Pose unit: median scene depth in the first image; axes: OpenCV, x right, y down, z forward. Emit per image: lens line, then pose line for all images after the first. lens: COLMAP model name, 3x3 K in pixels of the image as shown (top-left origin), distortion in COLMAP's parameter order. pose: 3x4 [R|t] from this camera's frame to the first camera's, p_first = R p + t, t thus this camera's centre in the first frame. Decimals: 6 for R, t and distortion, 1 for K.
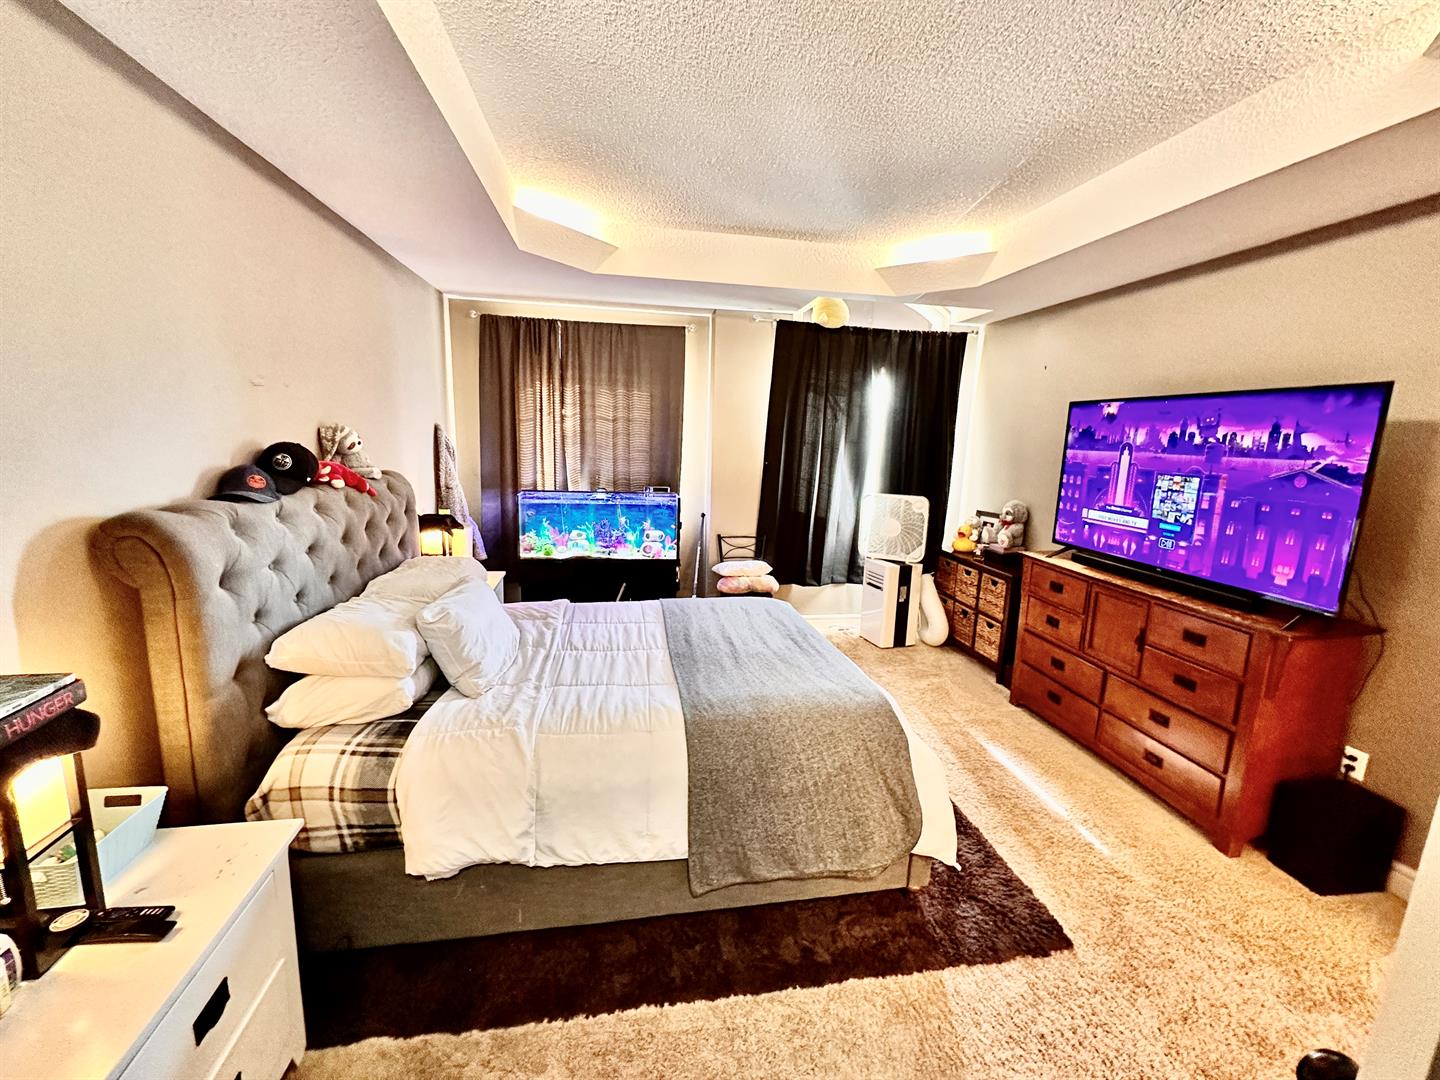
lens RADIAL K [[573.3, 0, 720.0], [0, 573.3, 535.6], [0, 0, 1]] dist [-0.004070, 0.000325]
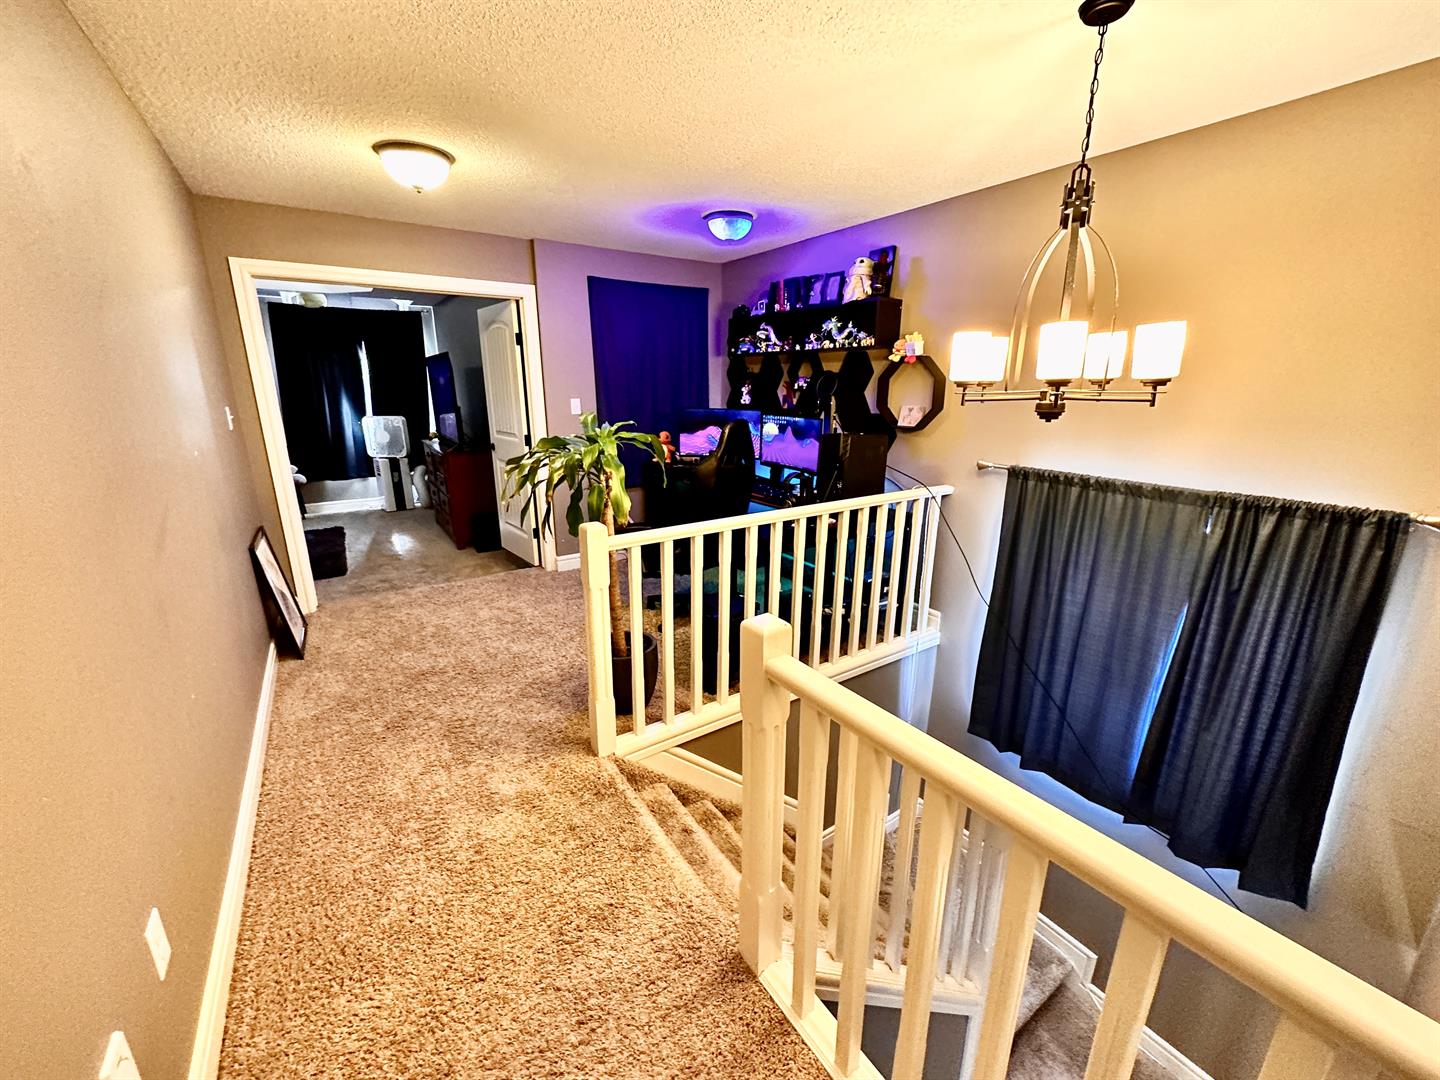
lens RADIAL K [[573.3, 0, 723.7], [0, 573.3, 533.9], [0, 0, 1]] dist [-0.004070, 0.000325]
pose [[0.906497, -0.133035, 0.400706, 0.495140], [0.097329, 0.989344, 0.108281, 0.176618], [-0.410842, -0.059156, 0.909786, -0.891538]]
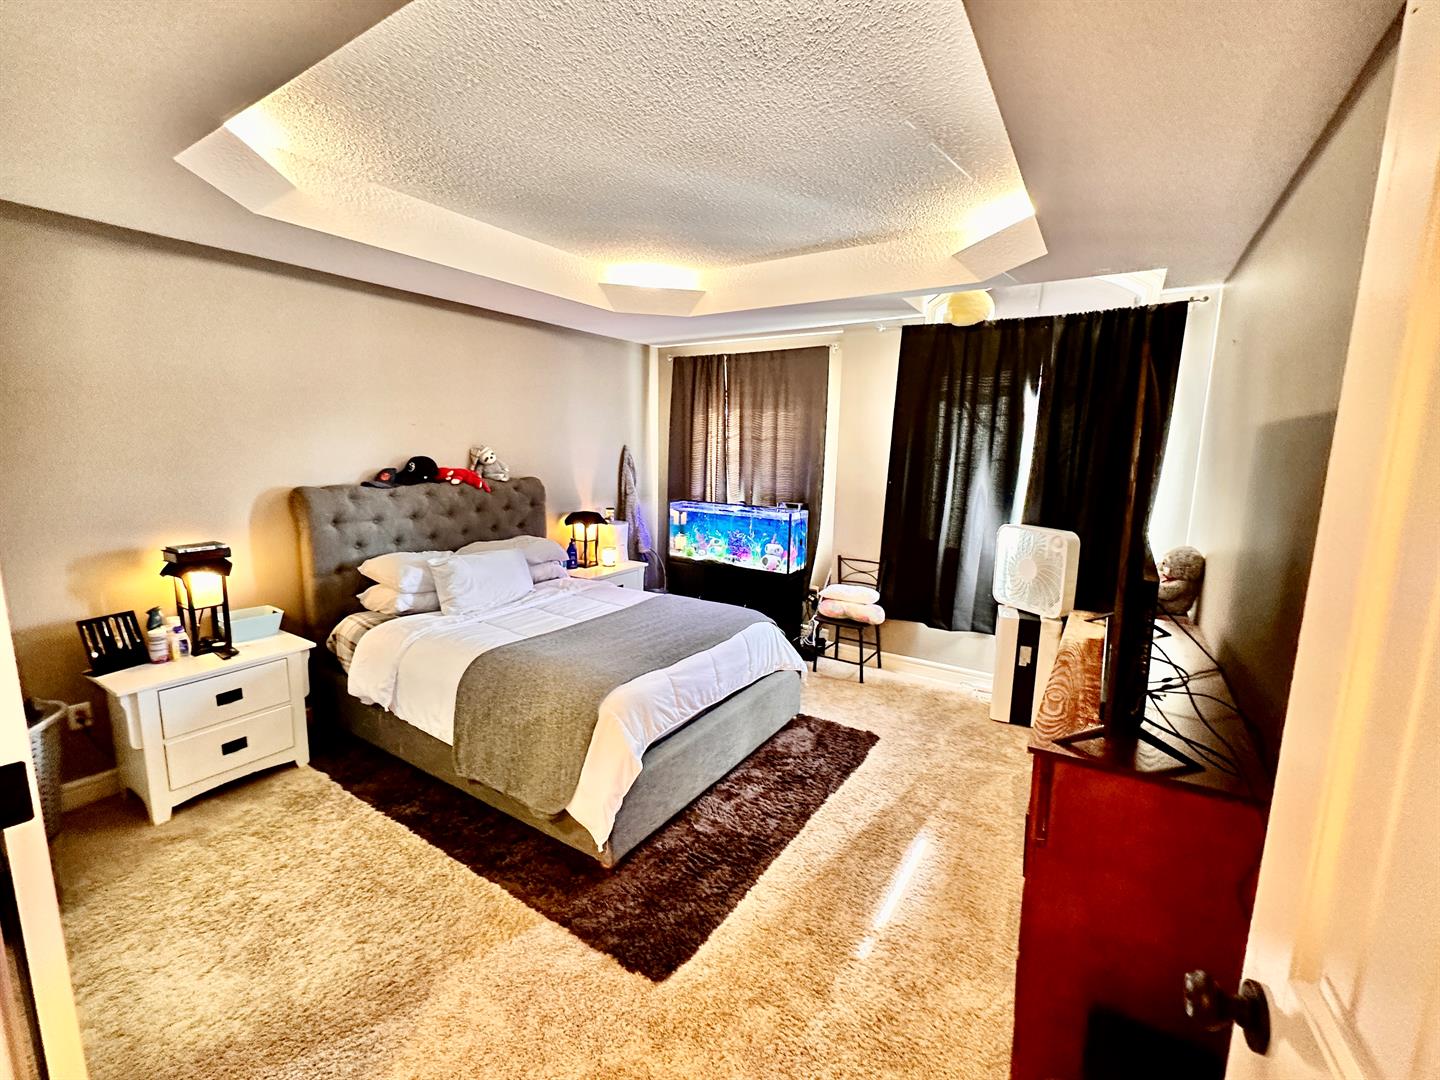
lens RADIAL K [[609.9, 0, 714.9], [0, 609.9, 533.5], [0, 0, 1]] dist [-0.002937, 0.000076]
pose [[0.738533, 0.080170, -0.669434, 0.550550], [-0.114569, 0.993388, -0.007429, -0.007507], [0.664412, 0.082182, 0.742834, 0.108504]]
